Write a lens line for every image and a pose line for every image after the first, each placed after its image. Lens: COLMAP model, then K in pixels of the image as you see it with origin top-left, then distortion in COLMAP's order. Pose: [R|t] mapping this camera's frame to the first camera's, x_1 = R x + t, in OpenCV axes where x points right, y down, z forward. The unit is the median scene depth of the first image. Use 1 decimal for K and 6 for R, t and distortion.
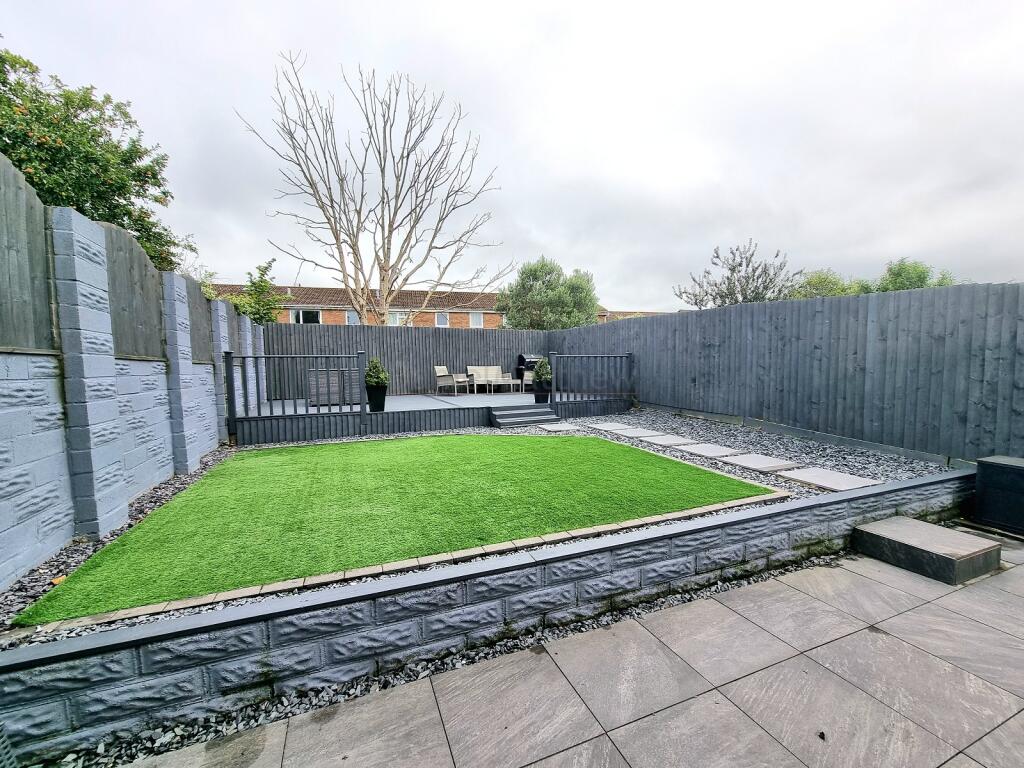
lens RADIAL K [[415.7, 0, 511.0], [0, 415.7, 387.7], [0, 0, 1]] dist [-0.002346, -0.000056]
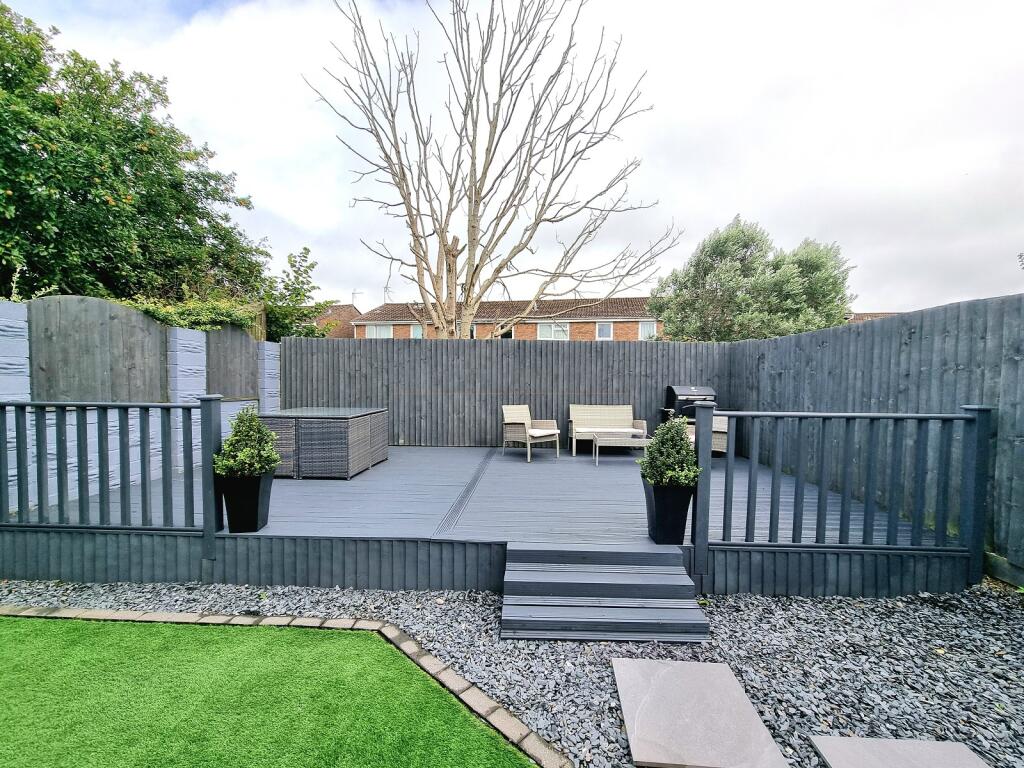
lens RADIAL K [[415.7, 0, 515.5], [0, 415.7, 389.0], [0, 0, 1]] dist [-0.002346, -0.000056]
pose [[0.903990, 0.031749, -0.426374, 0.080405], [-0.044031, 0.998850, -0.018978, -0.063177], [0.425281, 0.035929, 0.904348, 0.459778]]
